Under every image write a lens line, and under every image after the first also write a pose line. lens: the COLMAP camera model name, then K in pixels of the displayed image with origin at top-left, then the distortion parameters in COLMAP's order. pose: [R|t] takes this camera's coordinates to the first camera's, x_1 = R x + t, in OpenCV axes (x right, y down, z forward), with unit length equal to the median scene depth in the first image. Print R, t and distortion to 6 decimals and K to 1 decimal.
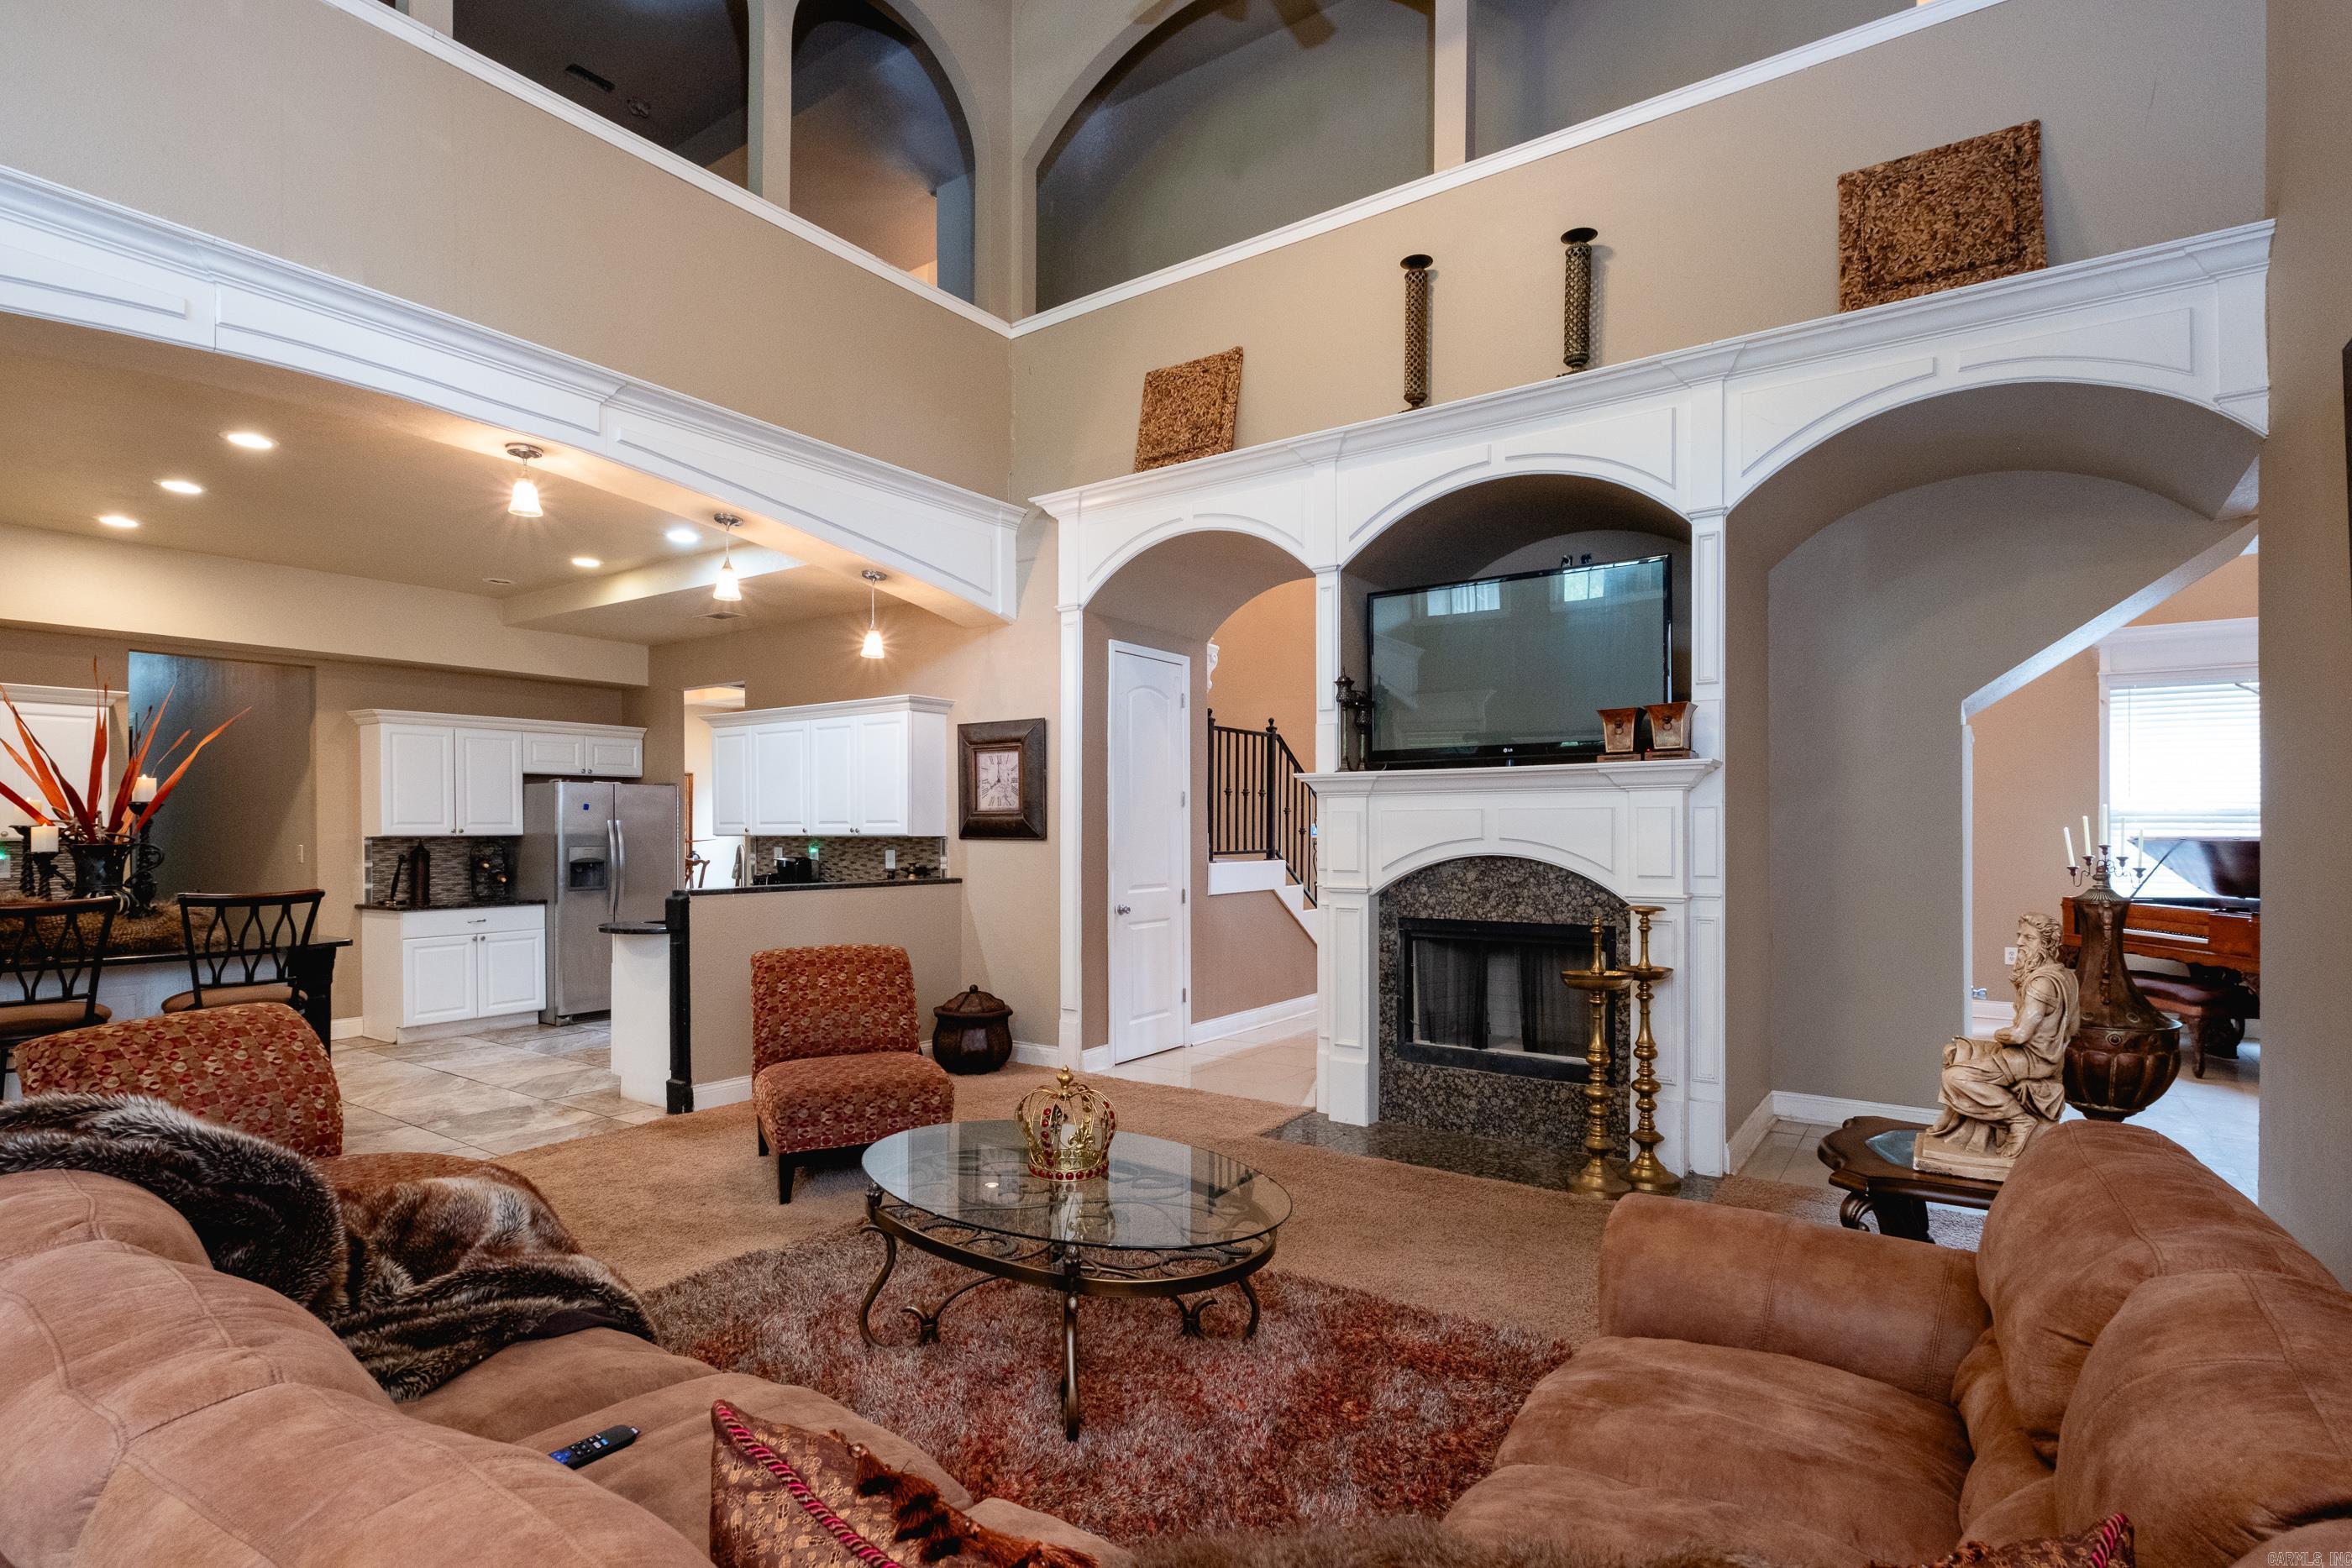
lens RADIAL K [[1132.1, 0, 1166.3], [0, 1132.1, 834.5], [0, 0, 1]] dist [0.001009, -0.001300]
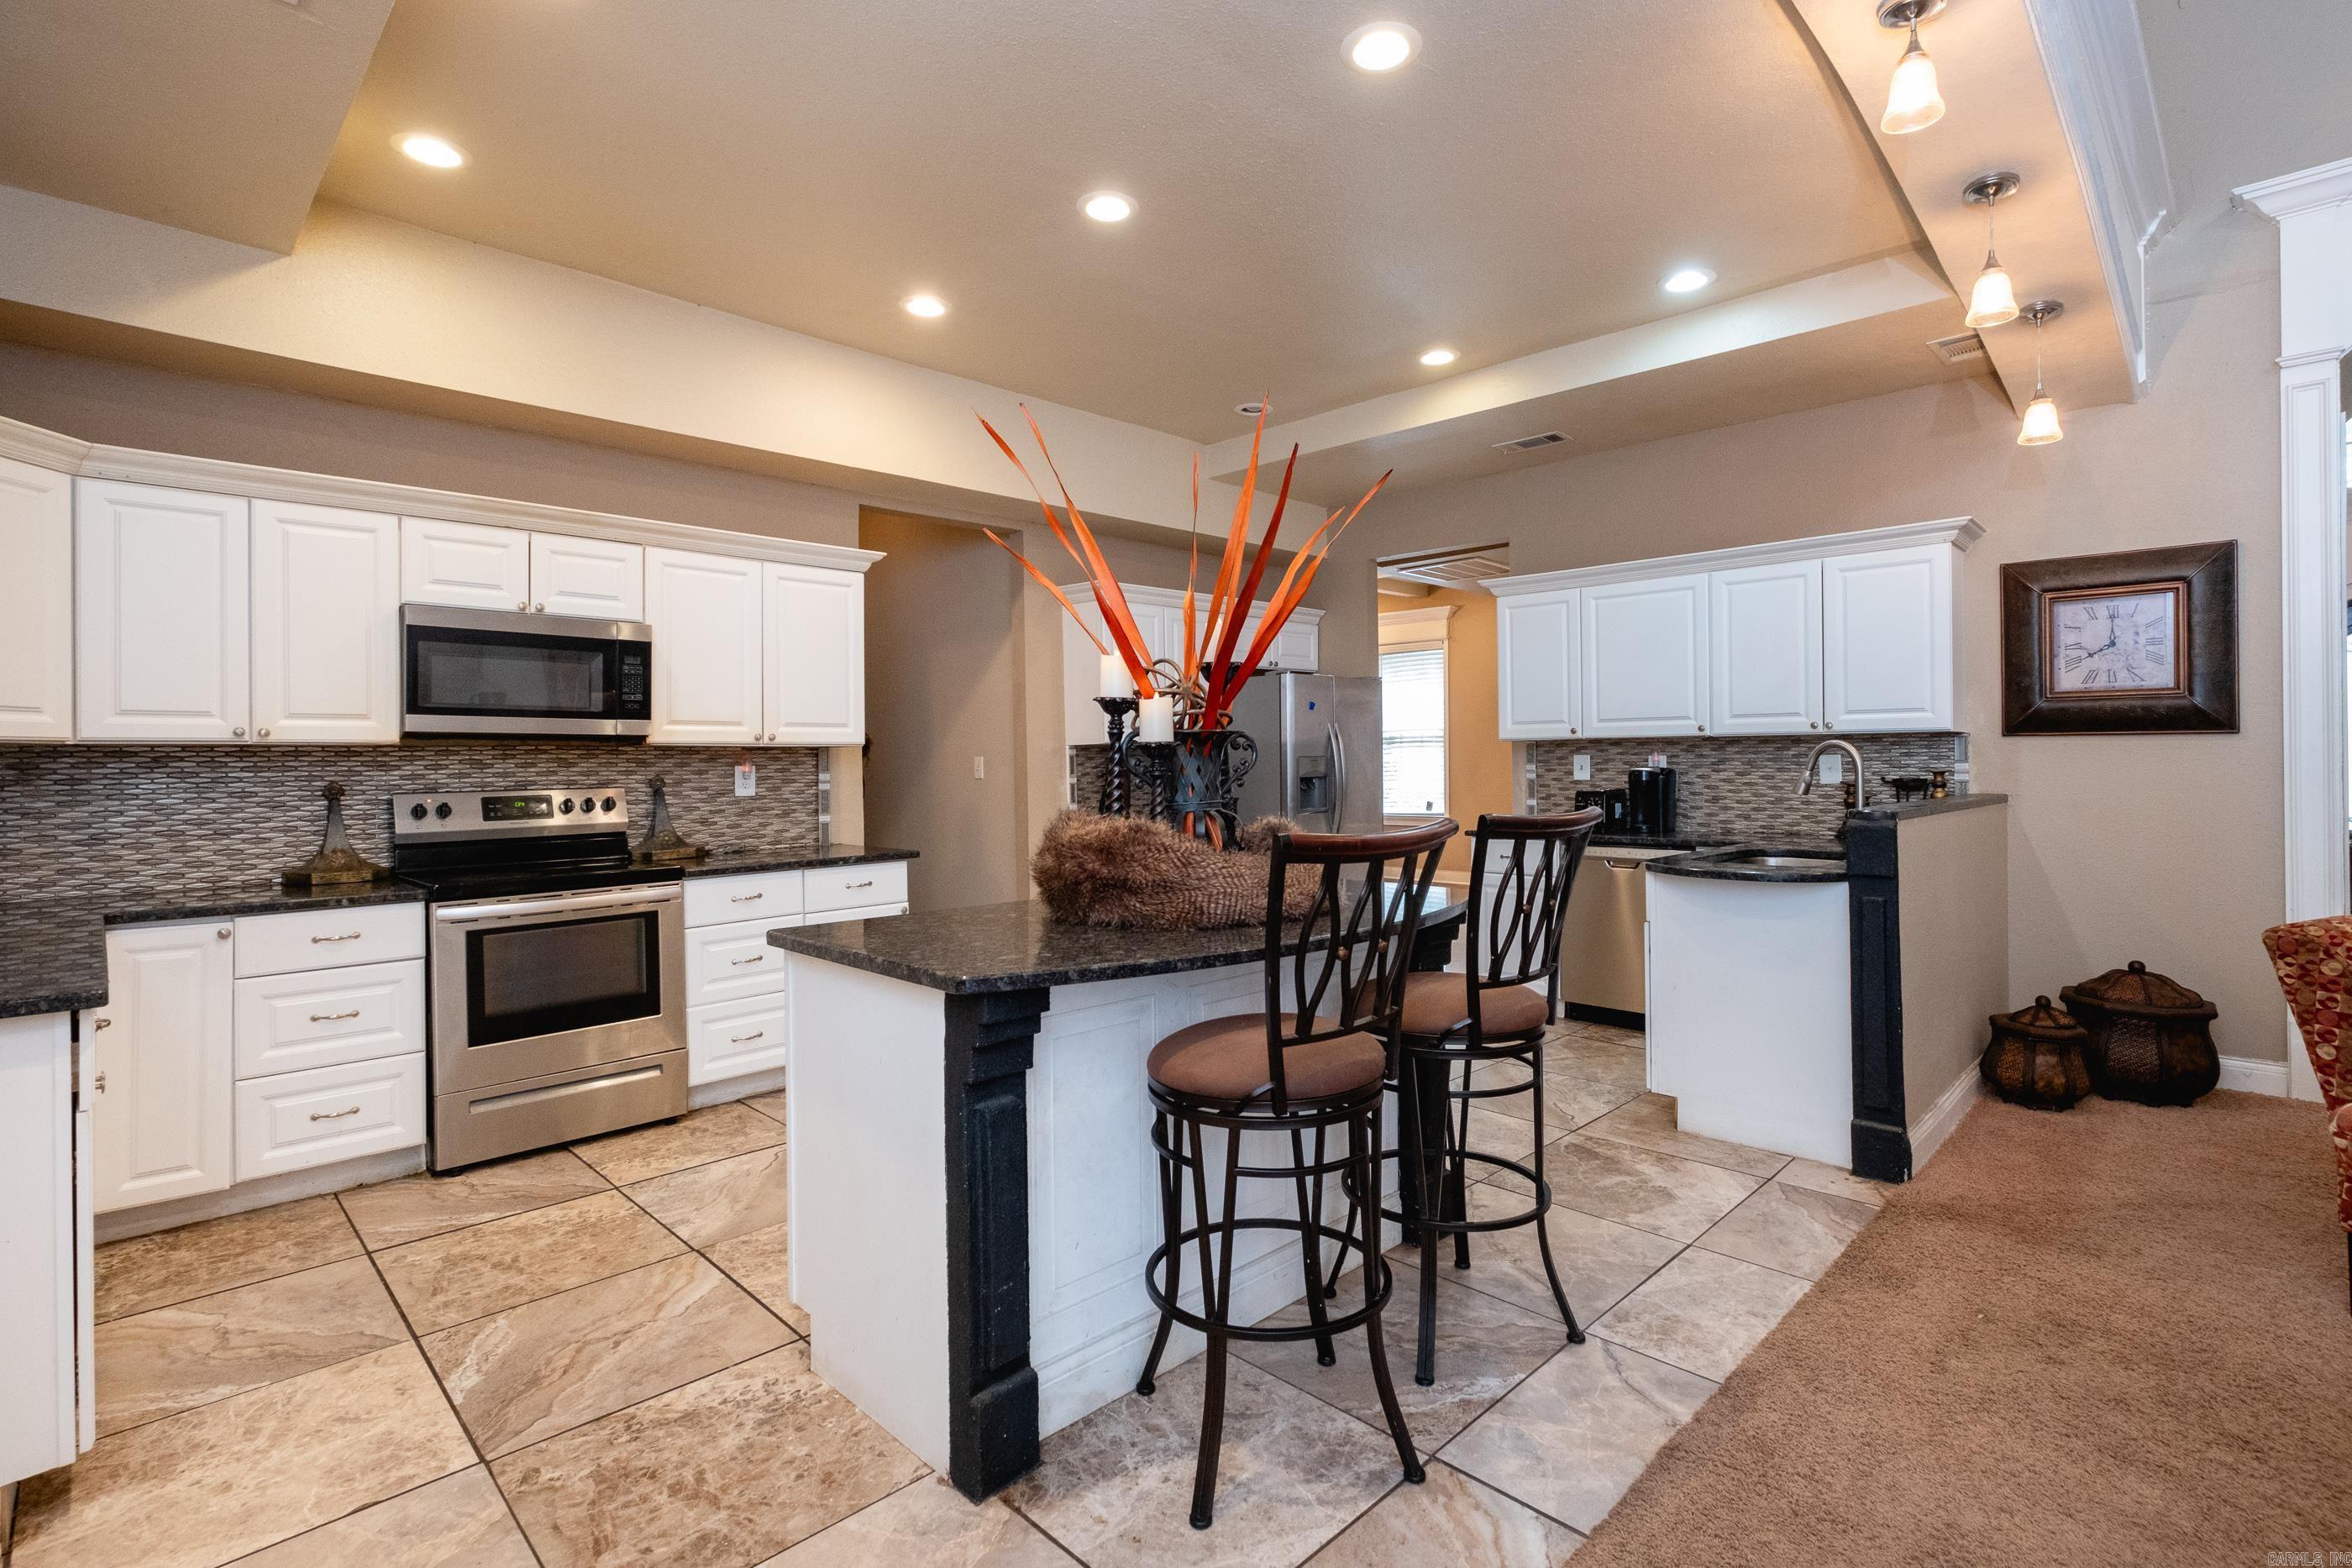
lens RADIAL K [[1091.3, 0, 1187.7], [0, 1091.3, 758.9], [0, 0, 1]] dist [0.001083, -0.000306]
pose [[0.986809, -0.007428, -0.161721, -0.721447], [0.007055, 0.999971, -0.002881, 0.021030], [0.161737, 0.001702, 0.986832, 0.370828]]
